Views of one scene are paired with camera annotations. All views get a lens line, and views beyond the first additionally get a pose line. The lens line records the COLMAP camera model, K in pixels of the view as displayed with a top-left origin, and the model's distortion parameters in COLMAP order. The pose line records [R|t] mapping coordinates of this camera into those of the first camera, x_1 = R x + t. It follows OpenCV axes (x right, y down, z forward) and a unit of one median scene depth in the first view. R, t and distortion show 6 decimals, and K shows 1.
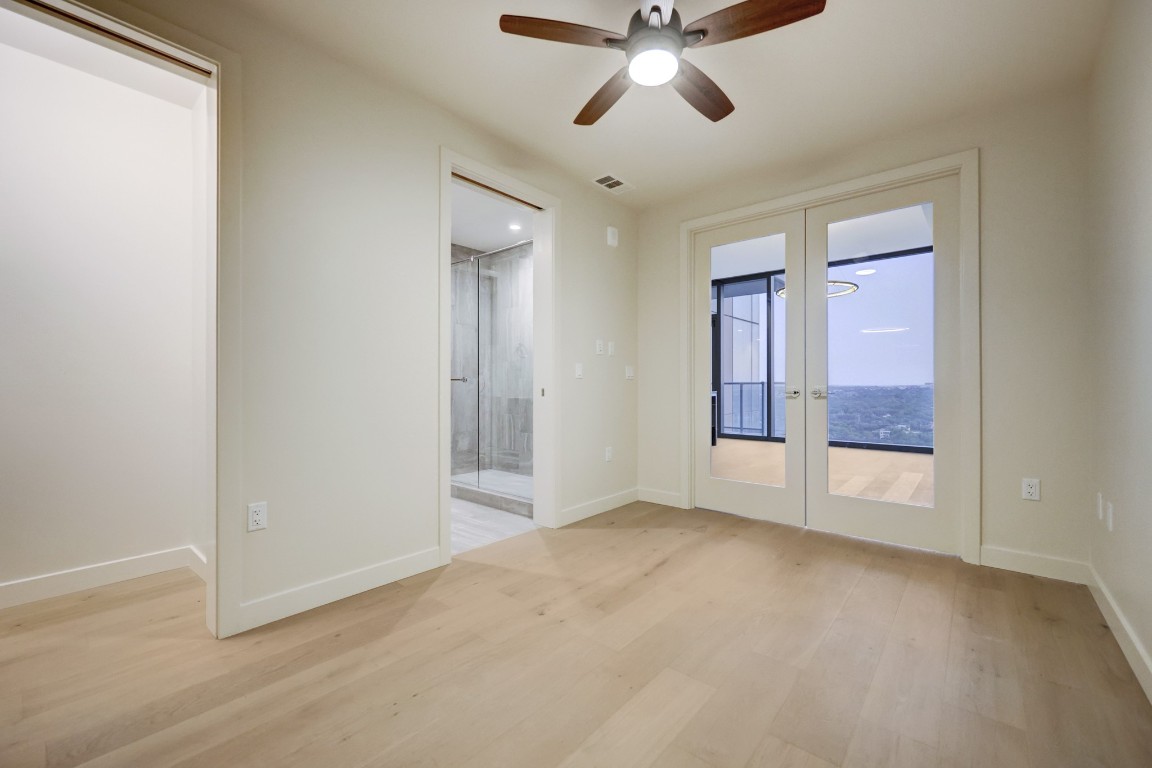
lens RADIAL K [[469.1, 0, 579.0], [0, 469.1, 384.4], [0, 0, 1]] dist [0.000566, -0.000099]
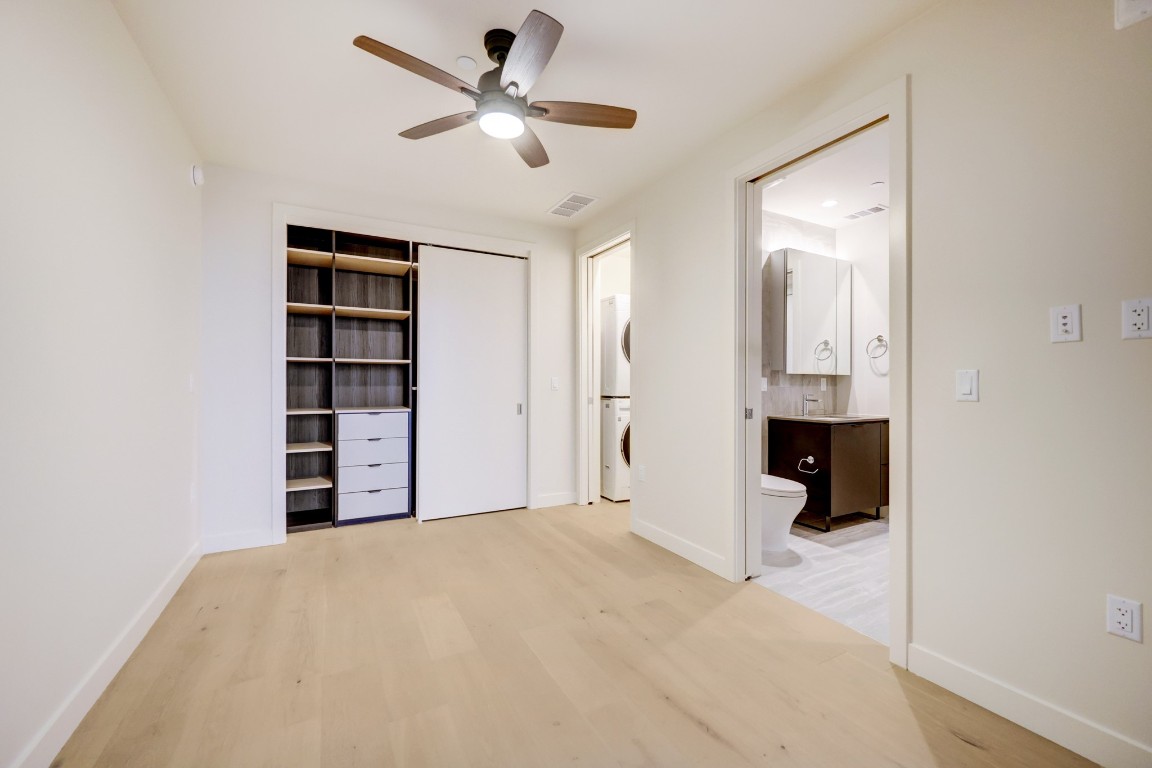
lens RADIAL K [[469.1, 0, 583.0], [0, 469.1, 382.9], [0, 0, 1]] dist [0.000566, -0.000099]
pose [[-0.353637, -0.003500, -0.935376, 0.380102], [-0.003147, 0.999992, -0.002552, -0.015690], [0.935378, 0.002041, -0.353645, 0.532487]]
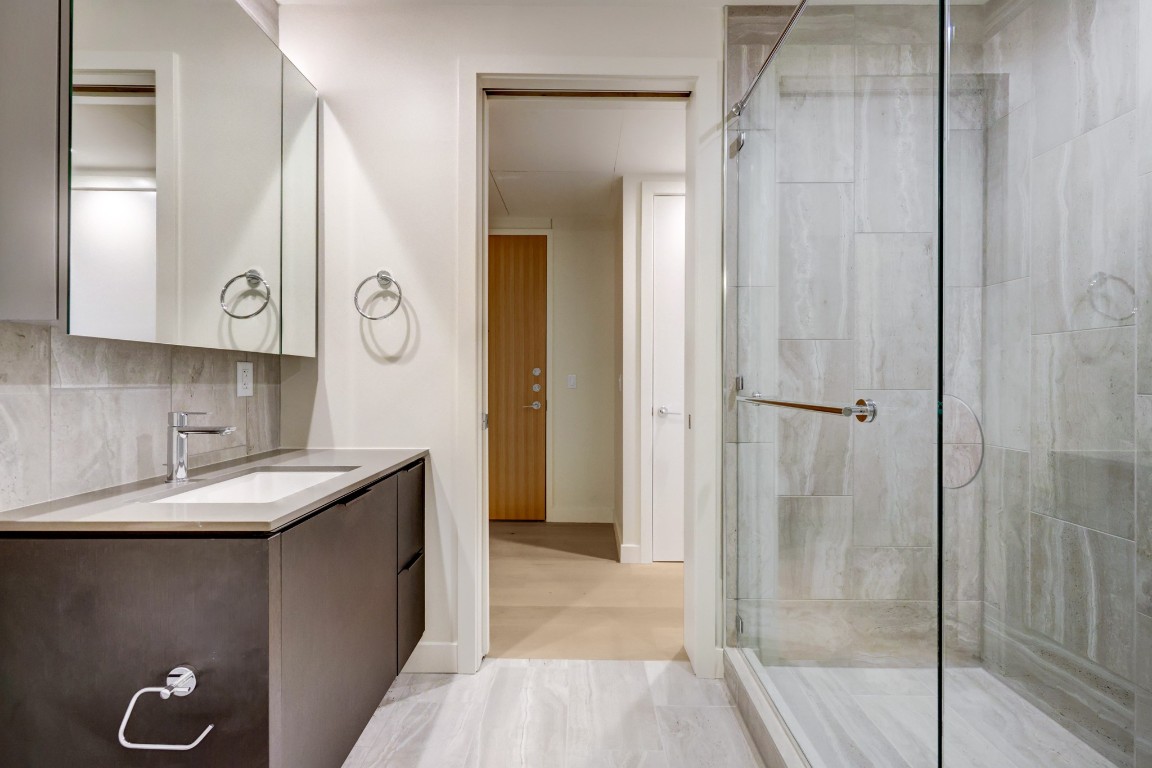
lens RADIAL K [[469.1, 0, 578.2], [0, 469.1, 380.5], [0, 0, 1]] dist [0.000566, -0.000099]
pose [[0.660850, 0.002059, -0.750516, -0.133095], [-0.007988, 0.999959, -0.004290, -0.016413], [0.750476, 0.008831, 0.660839, 0.593313]]
